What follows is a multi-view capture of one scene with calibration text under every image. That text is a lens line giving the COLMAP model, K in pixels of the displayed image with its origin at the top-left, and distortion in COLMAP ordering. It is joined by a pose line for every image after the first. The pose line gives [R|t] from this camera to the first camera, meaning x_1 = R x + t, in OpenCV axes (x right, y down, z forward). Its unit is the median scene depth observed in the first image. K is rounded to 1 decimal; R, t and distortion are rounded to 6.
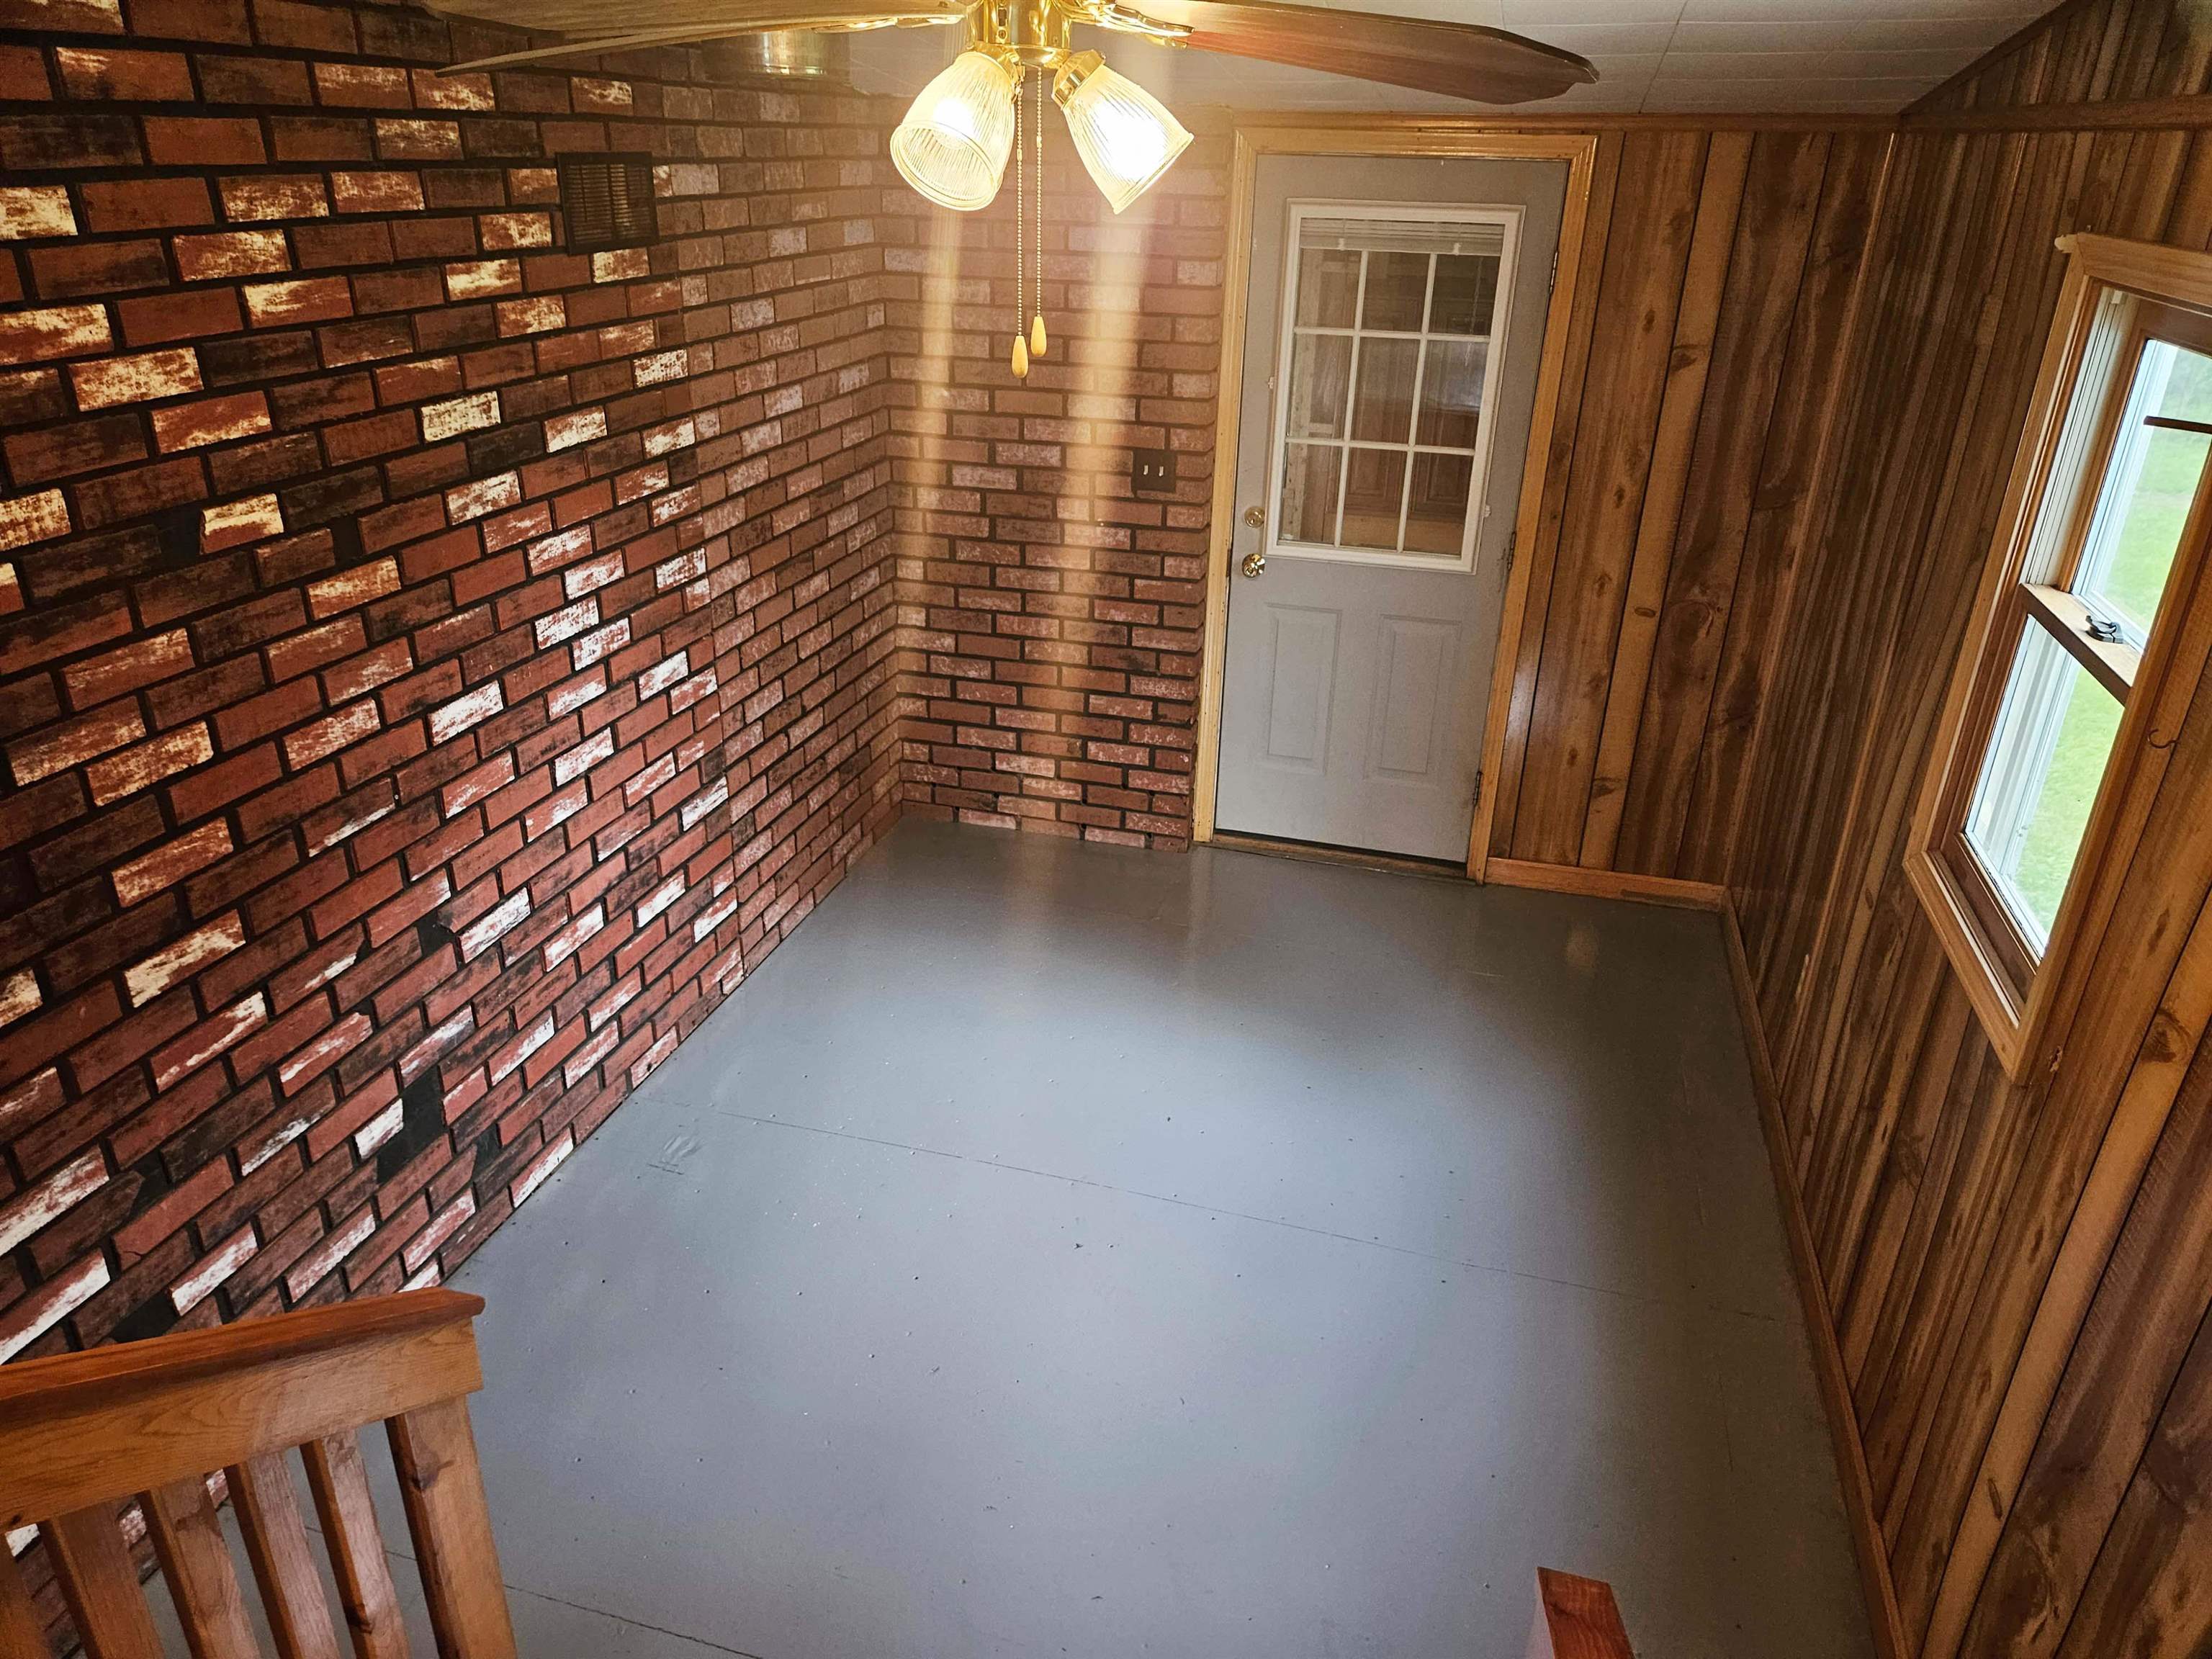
lens RADIAL K [[1486.4, 0, 1110.5], [0, 1486.4, 844.3], [0, 0, 1]] dist [0.031829, -0.036652]
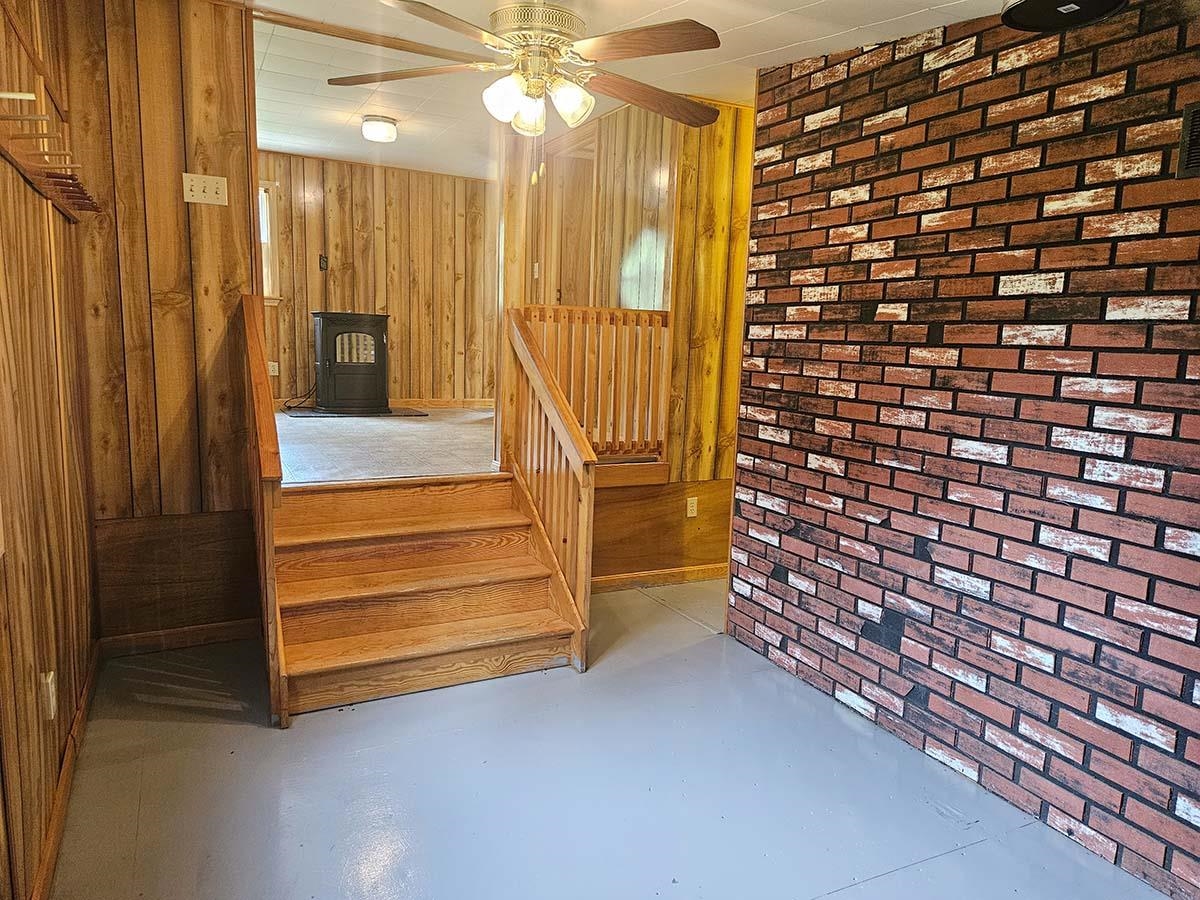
lens RADIAL K [[806.4, 0, 603.1], [0, 806.4, 455.4], [0, 0, 1]] dist [0.031829, -0.036652]
pose [[-0.740606, 0.049576, -0.670109, 0.523898], [-0.331549, 0.840458, 0.428608, -0.346786], [0.584447, 0.539603, -0.606011, 1.337871]]
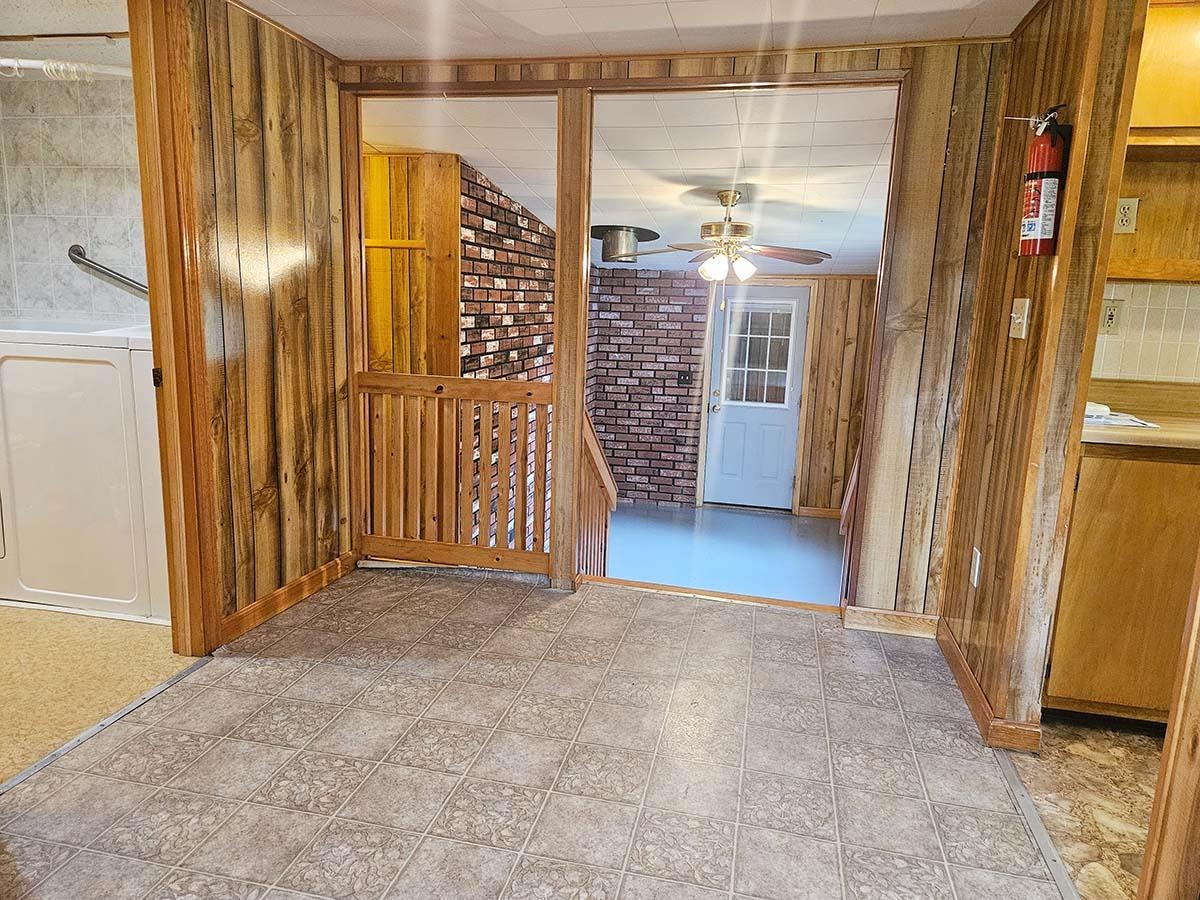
lens RADIAL K [[806.4, 0, 595.5], [0, 806.4, 448.1], [0, 0, 1]] dist [0.031829, -0.036652]
pose [[0.999026, 0.000515, 0.044131, -0.366873], [0.010660, 0.967509, -0.252612, 0.499937], [-0.042827, 0.252836, 0.966561, -0.929316]]
